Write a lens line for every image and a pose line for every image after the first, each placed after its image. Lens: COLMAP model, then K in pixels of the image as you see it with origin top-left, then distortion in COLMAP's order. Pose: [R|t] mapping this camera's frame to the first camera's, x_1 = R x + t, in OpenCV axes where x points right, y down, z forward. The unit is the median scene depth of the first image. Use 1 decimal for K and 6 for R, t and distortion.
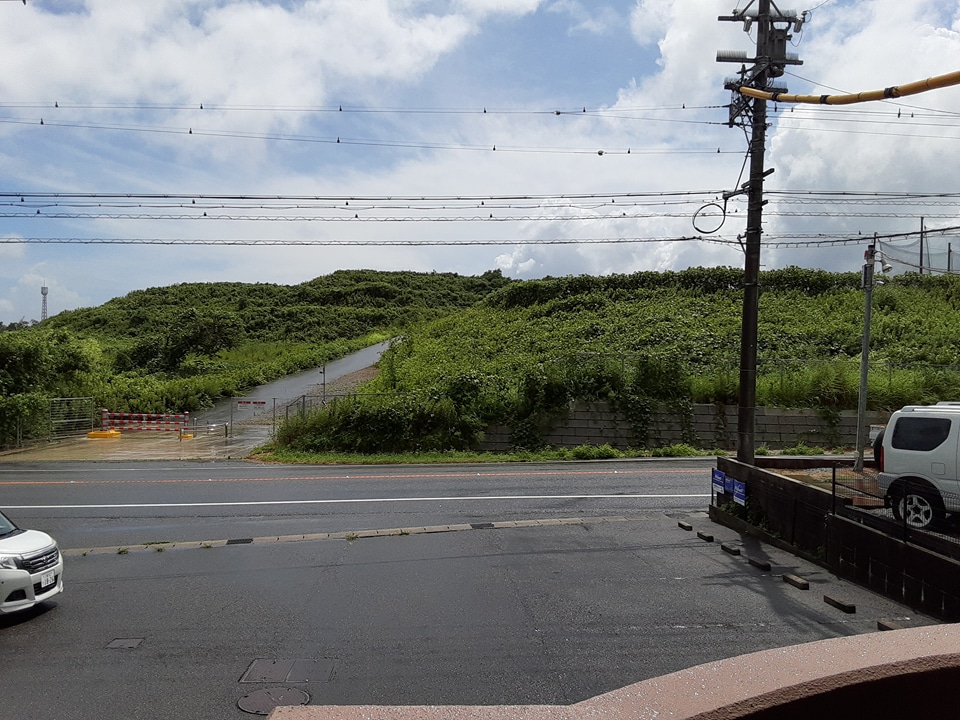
lens RADIAL K [[808.3, 0, 445.8], [0, 808.3, 366.5], [0, 0, 1]] dist [0.082495, -0.098262]
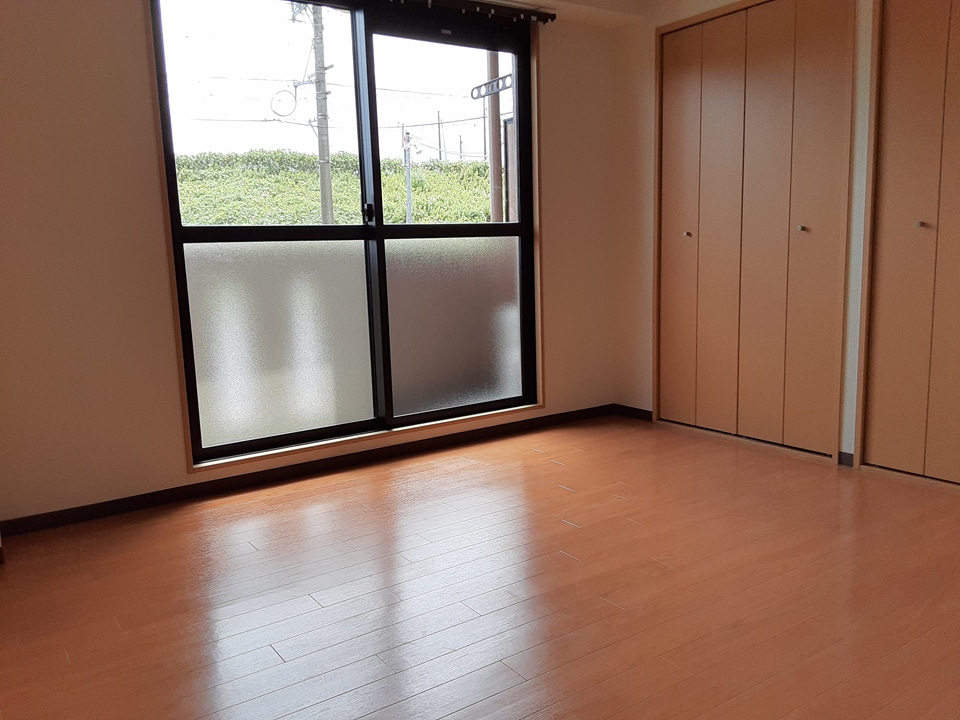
lens RADIAL K [[765.4, 0, 476.9], [0, 765.4, 363.7], [0, 0, 1]] dist [0.132223, -0.208829]
pose [[0.843709, -0.126757, 0.521620, -0.058460], [0.048701, 0.985788, 0.160780, 0.016950], [-0.534587, -0.110248, 0.837892, -0.101382]]
